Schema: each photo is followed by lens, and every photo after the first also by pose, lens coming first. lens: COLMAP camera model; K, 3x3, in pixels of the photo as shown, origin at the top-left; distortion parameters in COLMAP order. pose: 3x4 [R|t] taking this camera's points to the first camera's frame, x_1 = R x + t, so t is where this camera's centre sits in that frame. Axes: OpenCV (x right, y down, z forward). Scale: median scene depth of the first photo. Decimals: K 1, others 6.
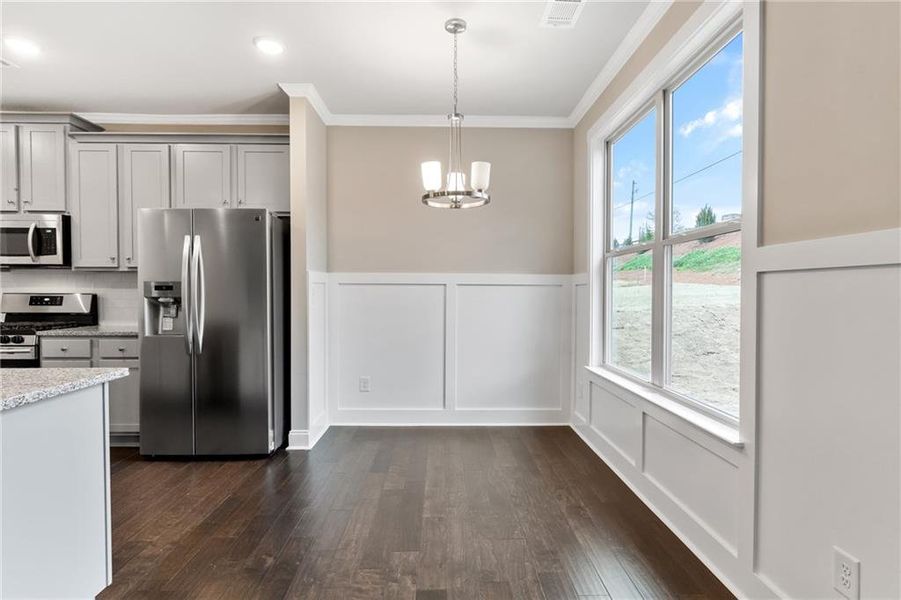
lens RADIAL K [[463.1, 0, 448.7], [0, 463.1, 303.1], [0, 0, 1]] dist [-0.001887, 0.001957]
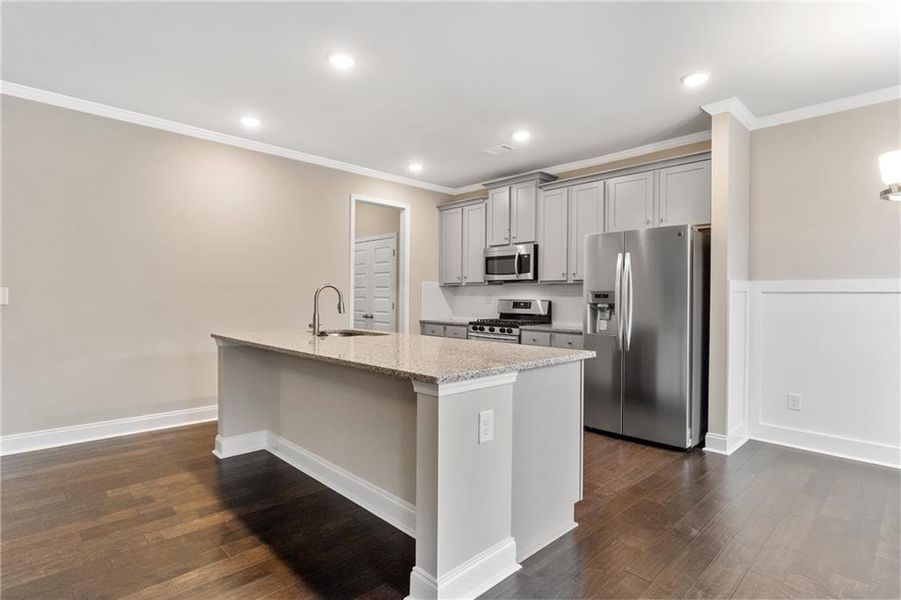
lens RADIAL K [[463.1, 0, 453.1], [0, 463.1, 300.3], [0, 0, 1]] dist [-0.001887, 0.001957]
pose [[0.690094, 0.007773, -0.723678, 0.016340], [-0.026609, 0.999539, -0.014639, 0.007001], [0.723230, 0.029359, 0.689983, -0.145423]]
